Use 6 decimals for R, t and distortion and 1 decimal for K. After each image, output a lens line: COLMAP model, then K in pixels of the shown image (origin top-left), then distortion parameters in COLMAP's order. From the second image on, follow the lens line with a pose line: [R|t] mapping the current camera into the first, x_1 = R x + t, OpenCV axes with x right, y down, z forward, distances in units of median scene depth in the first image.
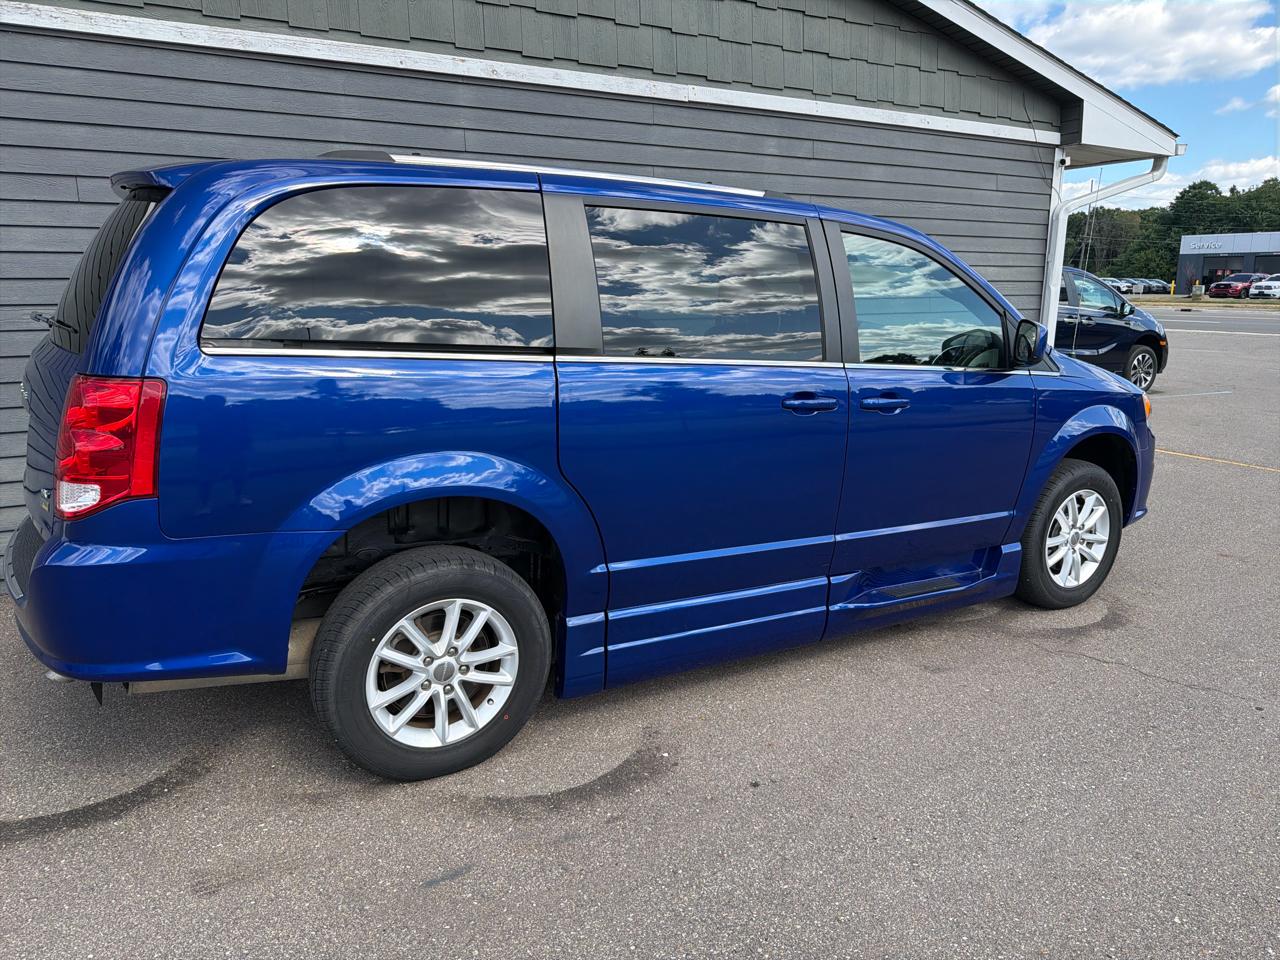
lens RADIAL K [[902.0, 0, 647.8], [0, 902.0, 485.9], [0, 0, 1]] dist [0.016900, -0.024676]
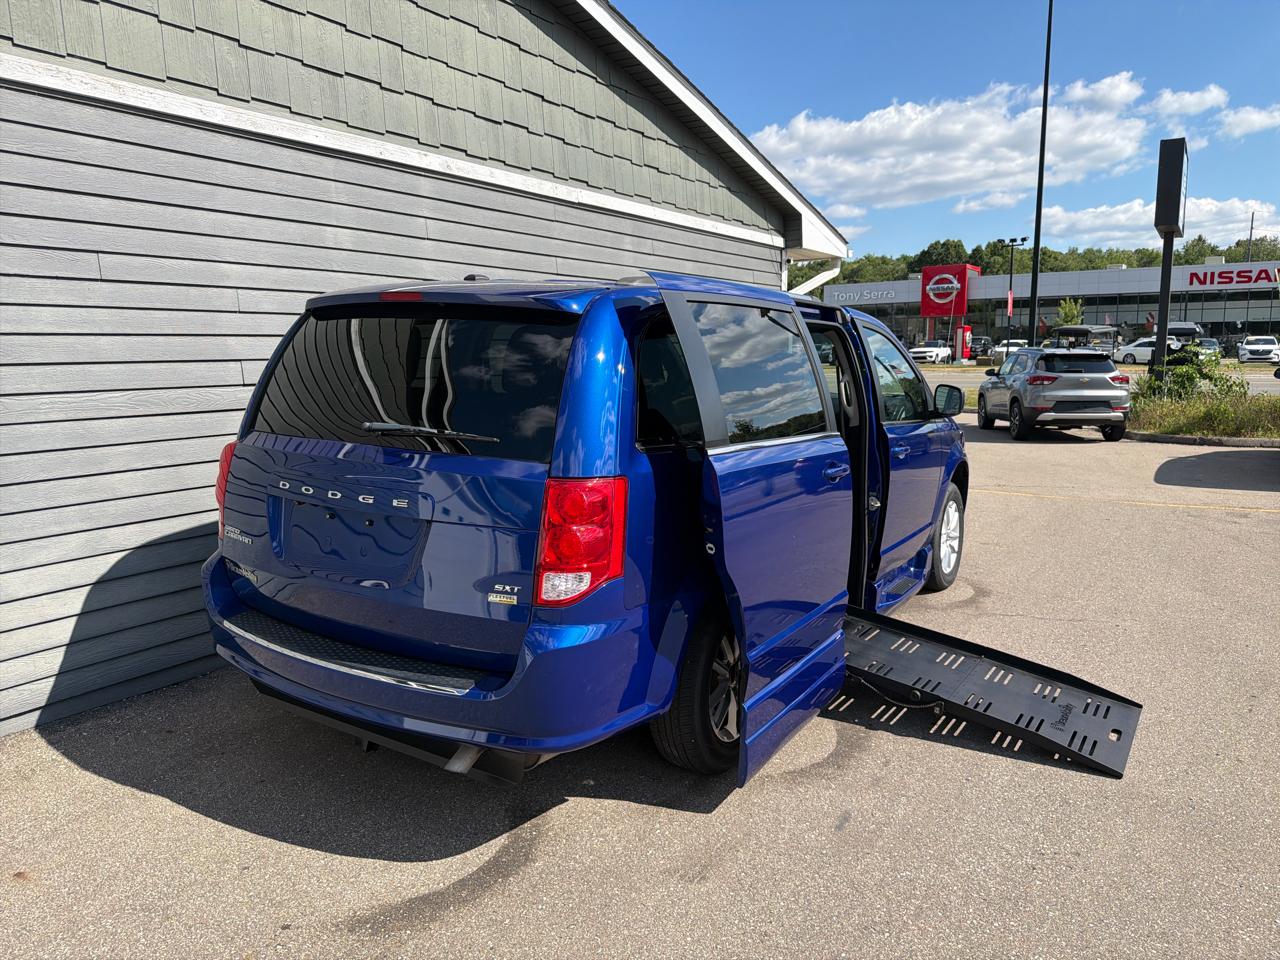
lens RADIAL K [[902.0, 0, 638.9], [0, 902.0, 483.4], [0, 0, 1]] dist [0.016900, -0.024676]
pose [[0.891347, -0.076265, 0.446860, -0.564764], [0.111450, 0.992359, -0.052943, -0.001701], [-0.439408, 0.096994, 0.893036, -0.030276]]
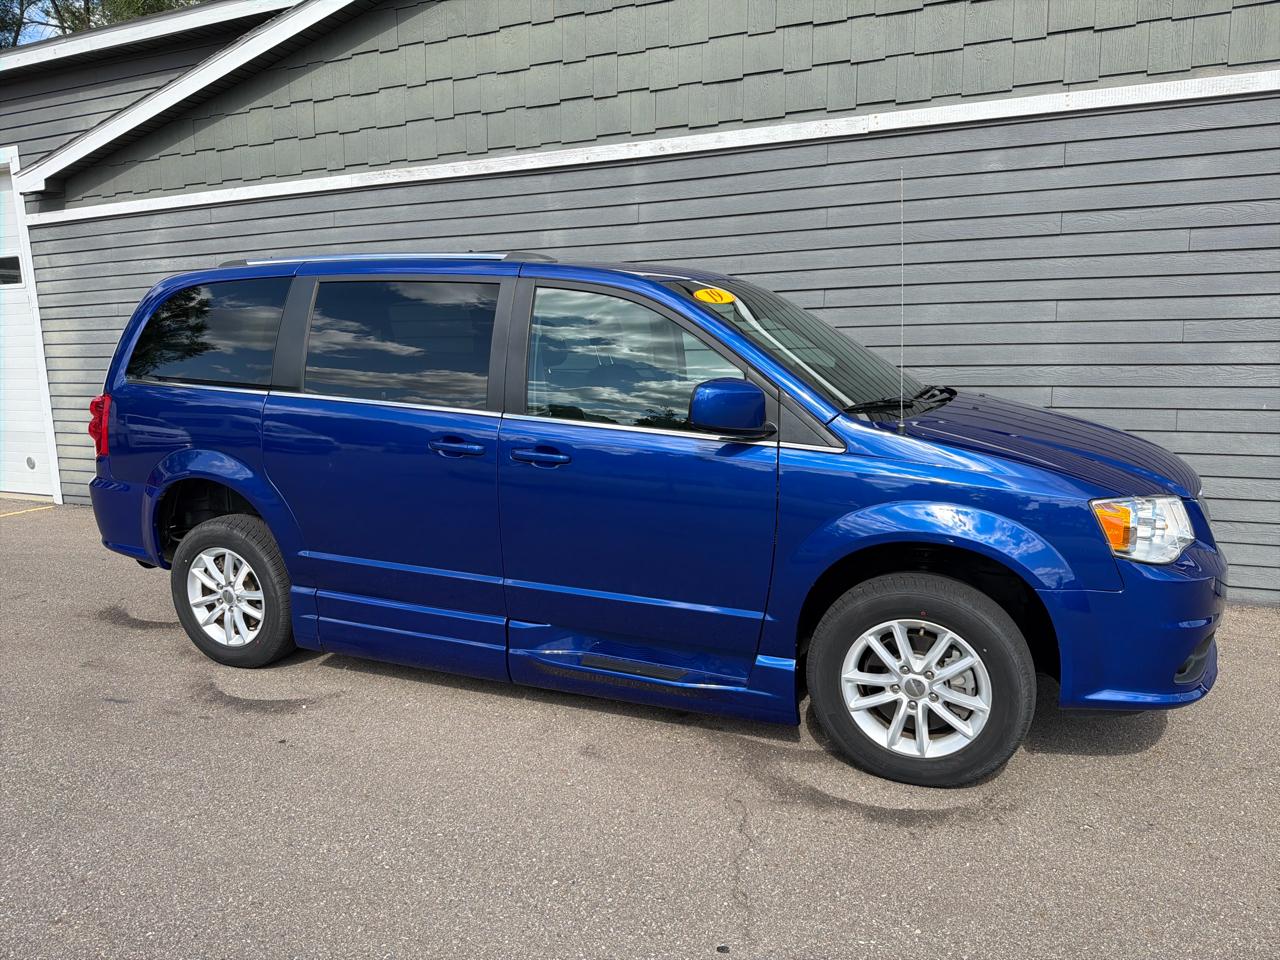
lens RADIAL K [[902.0, 0, 637.6], [0, 902.0, 490.4], [0, 0, 1]] dist [0.016900, -0.024676]
pose [[0.596377, 0.123837, -0.793095, 0.899119], [-0.155396, 0.987148, 0.037285, -0.087510], [0.787519, 0.101008, 0.607956, 0.394187]]
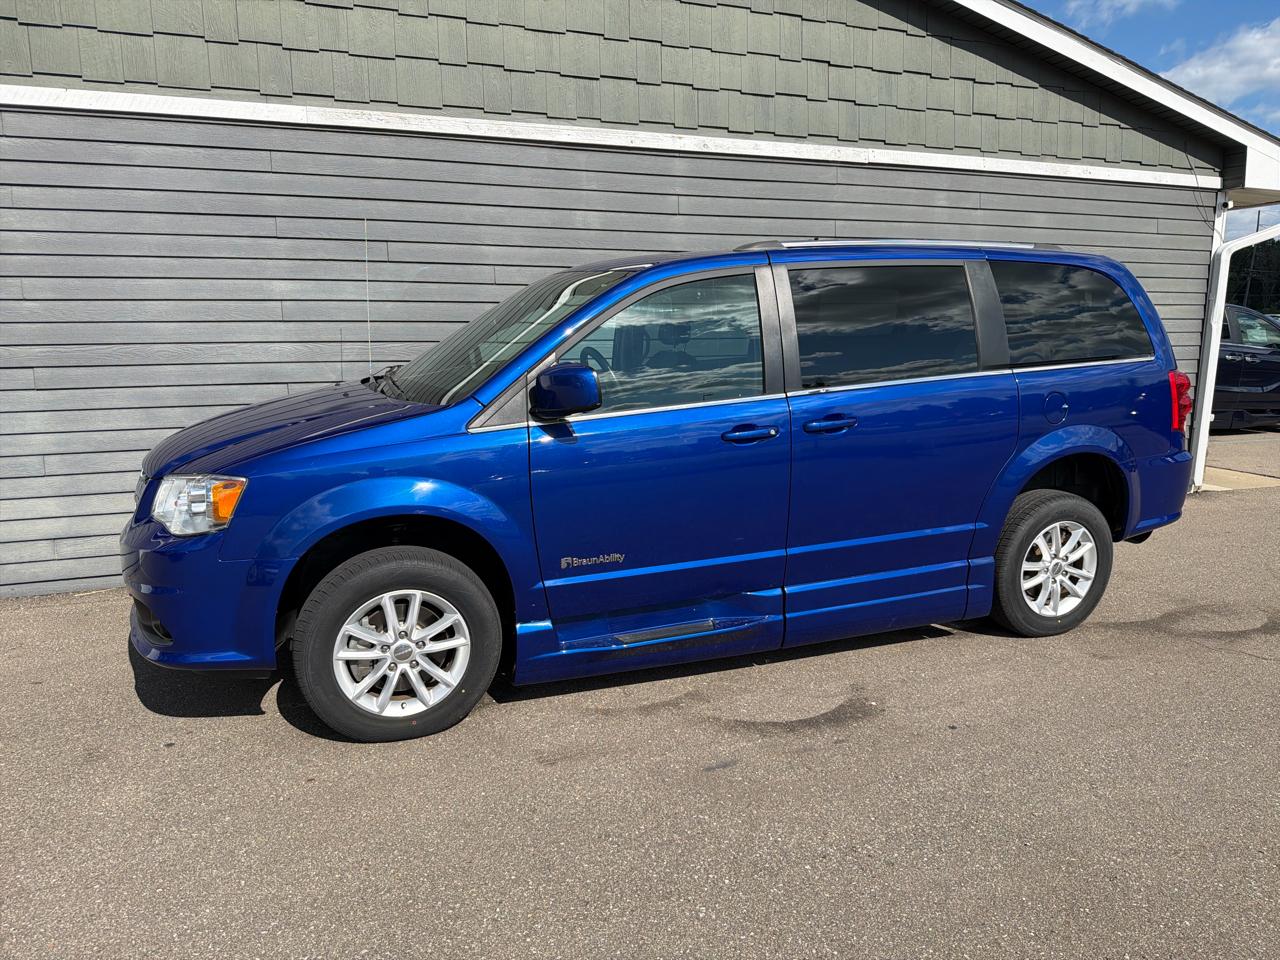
lens RADIAL K [[902.0, 0, 638.5], [0, 902.0, 489.3], [0, 0, 1]] dist [0.016900, -0.024676]
pose [[0.989242, 0.022685, -0.144519, -0.088609], [-0.028088, 0.998976, -0.035459, 0.041778], [0.143566, 0.039137, 0.988867, -0.193646]]
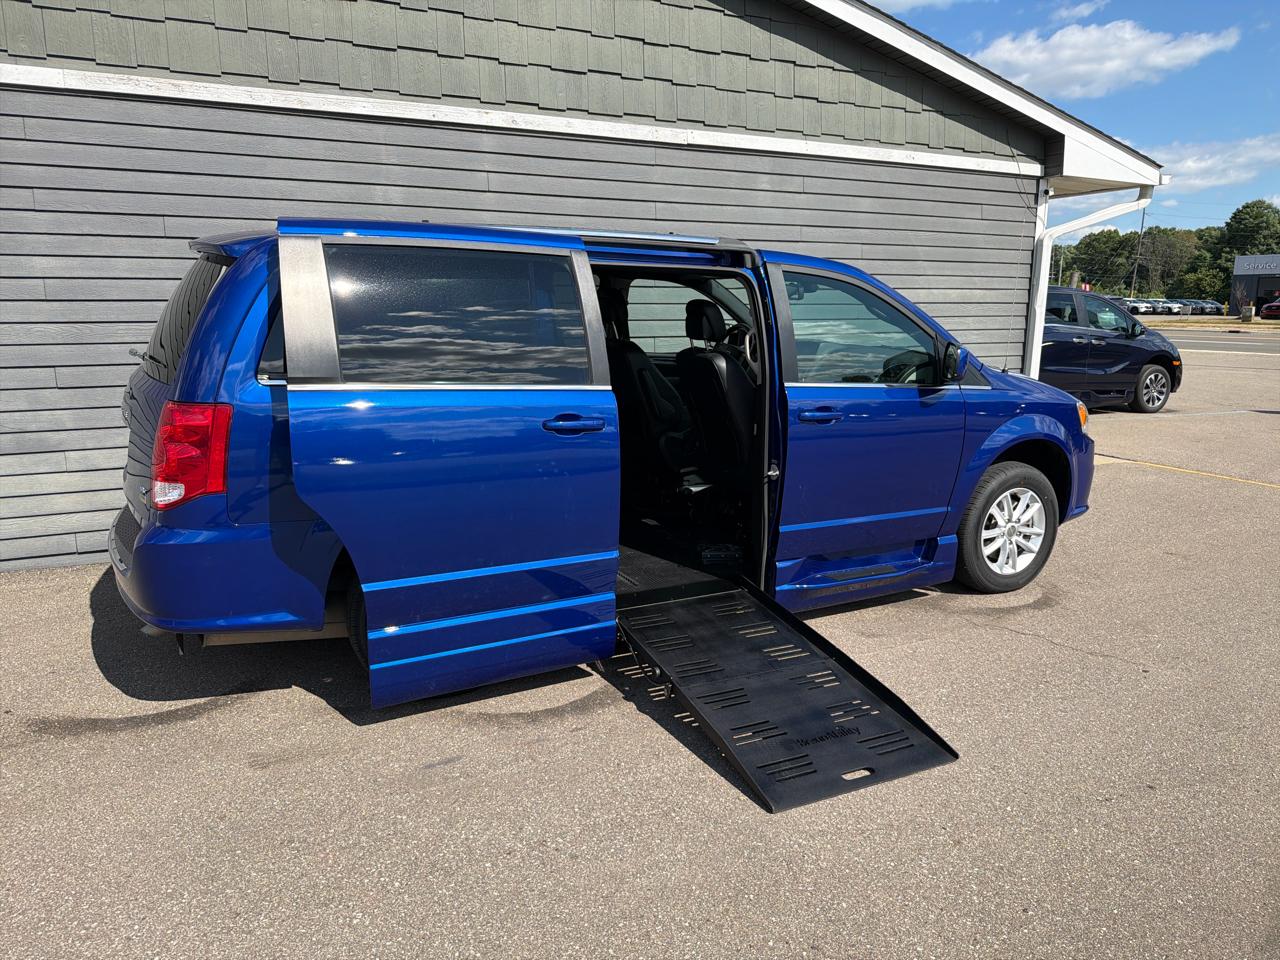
lens RADIAL K [[902.0, 0, 637.5], [0, 902.0, 487.0], [0, 0, 1]] dist [0.016900, -0.024676]
pose [[0.998290, 0.013248, -0.056936, 0.070393], [-0.014383, 0.999705, -0.019571, 0.033246], [0.056659, 0.020356, 0.998186, -0.157718]]
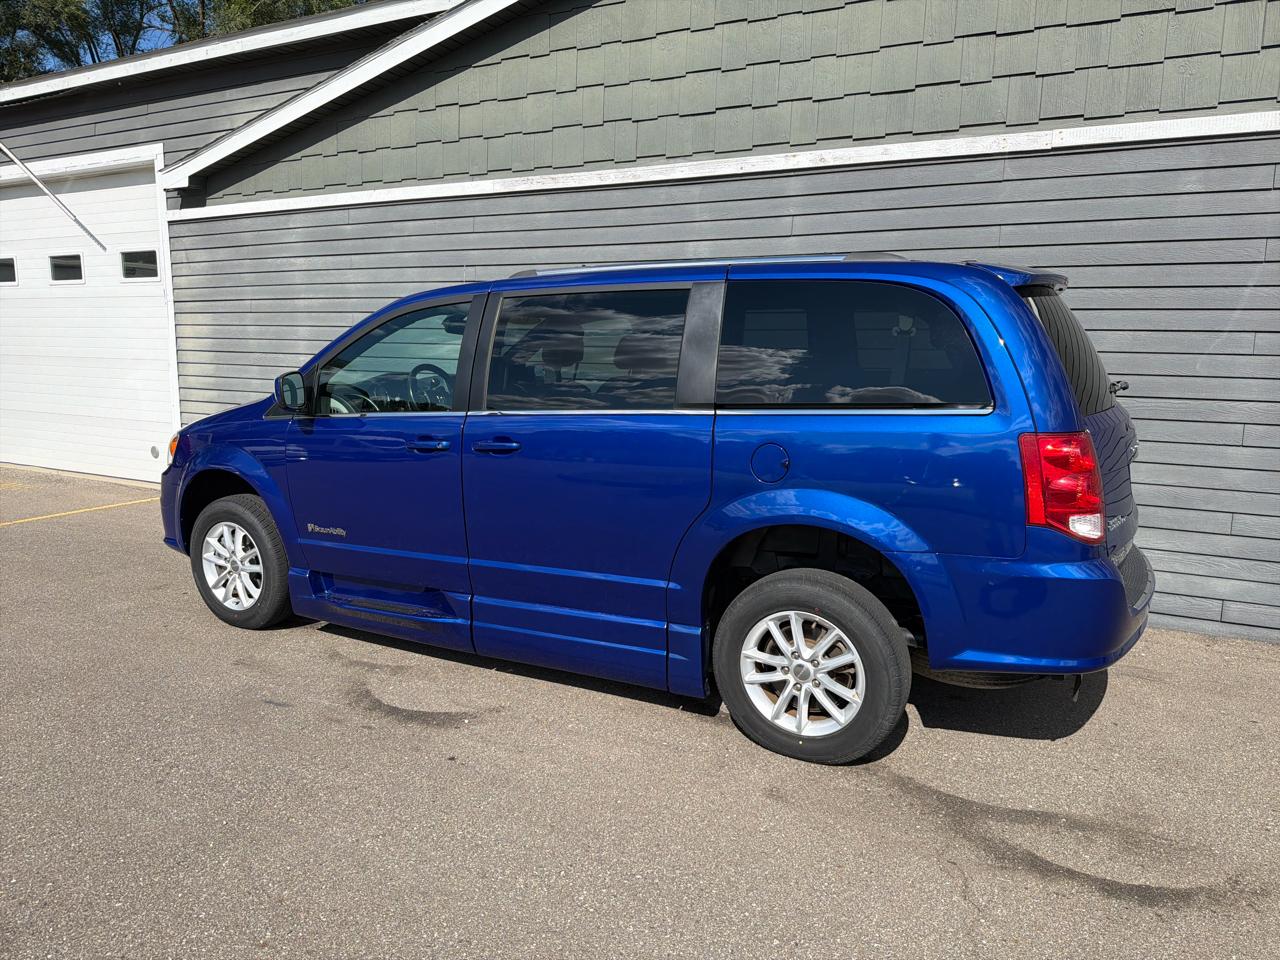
lens RADIAL K [[902.0, 0, 638.2], [0, 902.0, 489.9], [0, 0, 1]] dist [0.016900, -0.024676]
pose [[0.535059, 0.141717, -0.832843, 0.800980], [-0.199787, 0.979092, 0.038250, -0.077345], [0.820851, 0.145925, 0.552186, 0.322887]]
